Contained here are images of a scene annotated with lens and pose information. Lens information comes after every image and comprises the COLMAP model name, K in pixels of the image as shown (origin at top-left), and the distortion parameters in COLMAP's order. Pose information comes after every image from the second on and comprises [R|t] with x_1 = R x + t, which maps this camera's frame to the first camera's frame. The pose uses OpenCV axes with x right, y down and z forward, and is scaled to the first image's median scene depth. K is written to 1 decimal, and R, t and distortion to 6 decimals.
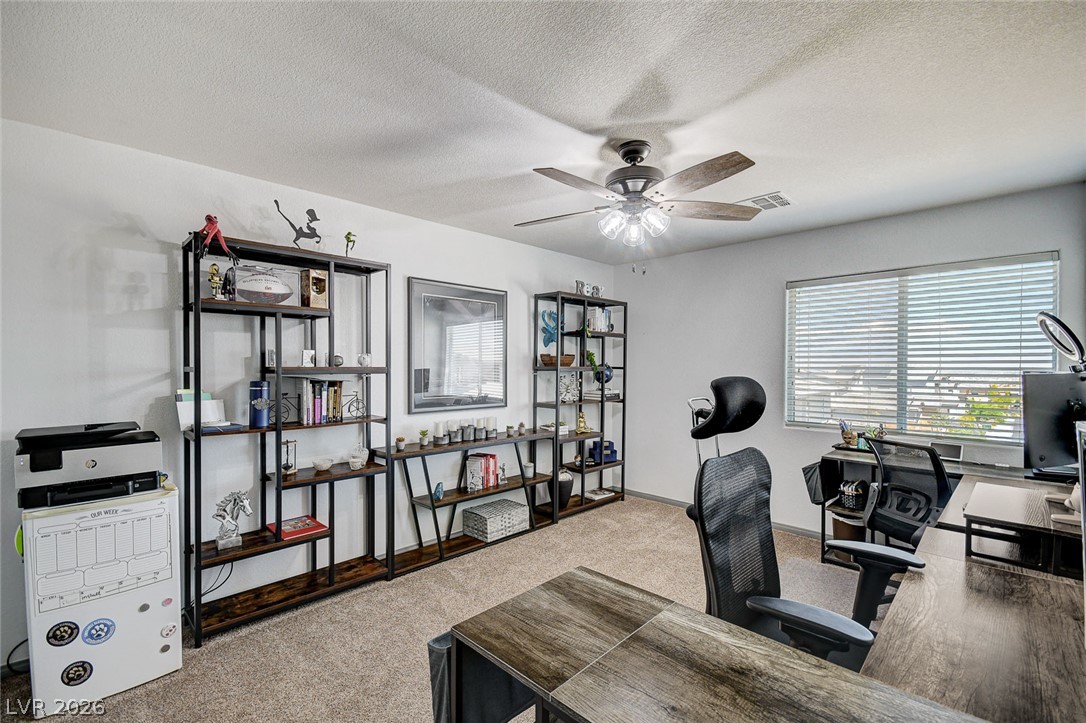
lens RADIAL K [[473.7, 0, 554.1], [0, 473.7, 374.9], [0, 0, 1]] dist [0.000967, -0.003332]
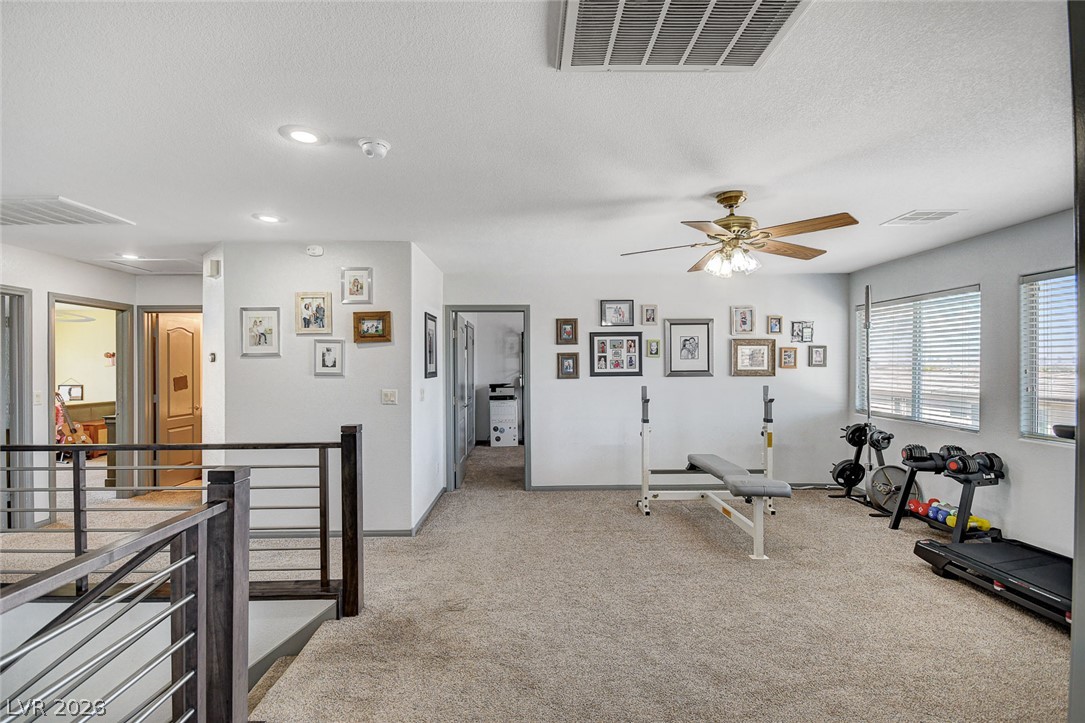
lens RADIAL K [[496.3, 0, 539.6], [0, 496.3, 365.1], [0, 0, 1]] dist [-0.003876, -0.000049]
pose [[0.712976, -0.006392, -0.701160, 1.970226], [-0.001845, 0.999938, -0.010991, -0.003337], [0.701186, 0.009130, 0.712919, -1.593613]]
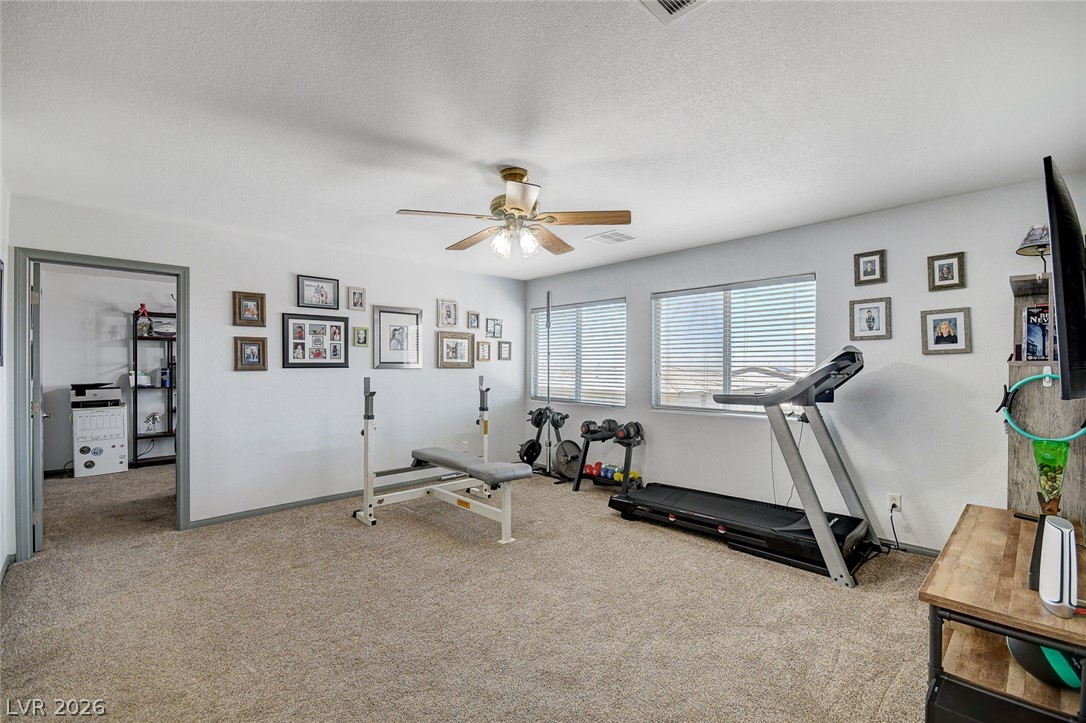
lens RADIAL K [[473.7, 0, 552.7], [0, 473.7, 366.1], [0, 0, 1]] dist [0.000967, -0.003332]
pose [[0.999701, -0.002173, -0.024348, 1.572600], [0.001911, 0.999940, -0.010766, 0.036579], [0.024370, 0.010716, 0.999646, -1.519599]]
